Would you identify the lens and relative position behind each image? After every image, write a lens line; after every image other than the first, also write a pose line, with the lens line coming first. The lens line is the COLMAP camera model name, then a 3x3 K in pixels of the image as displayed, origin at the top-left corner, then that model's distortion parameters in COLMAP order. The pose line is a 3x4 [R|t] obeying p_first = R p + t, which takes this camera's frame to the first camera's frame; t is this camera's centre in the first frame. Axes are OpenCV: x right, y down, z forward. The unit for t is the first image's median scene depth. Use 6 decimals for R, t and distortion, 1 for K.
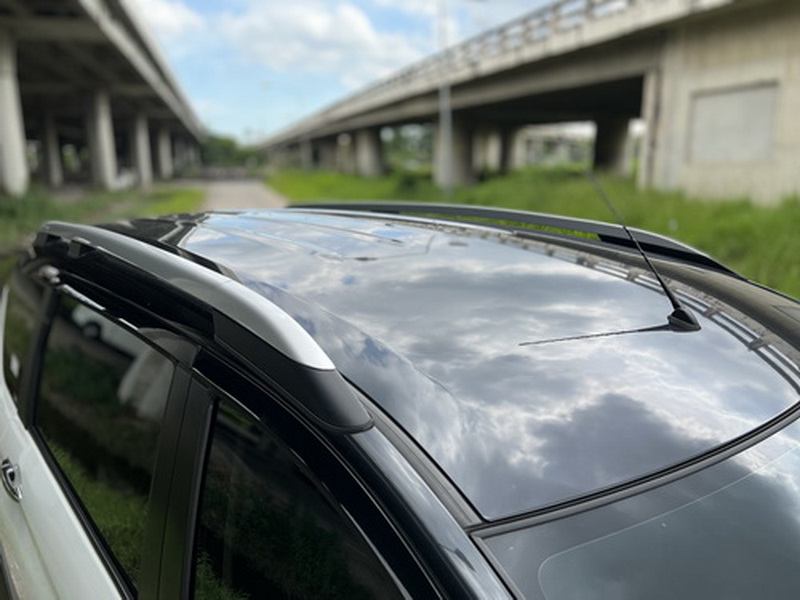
lens RADIAL K [[605.7, 0, 400.0], [0, 605.7, 300.0], [0, 0, 1]] dist [-0.010004, -0.008295]
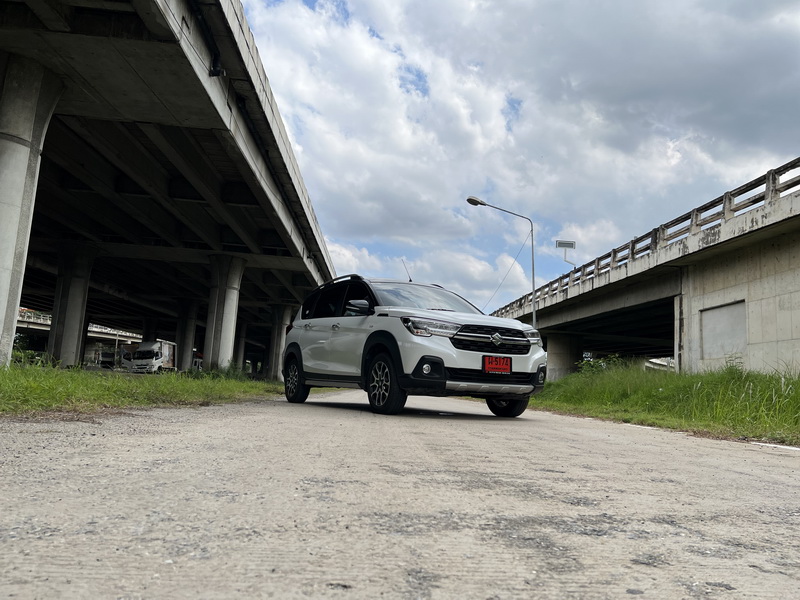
lens RADIAL K [[596.9, 0, 398.3], [0, 596.9, 298.5], [0, 0, 1]] dist [0.058173, -0.063081]
pose [[0.969806, 0.031211, -0.241874, 0.089702], [-0.117262, 0.929287, -0.350251, 0.118431], [0.213838, 0.368038, 0.904887, -0.242613]]
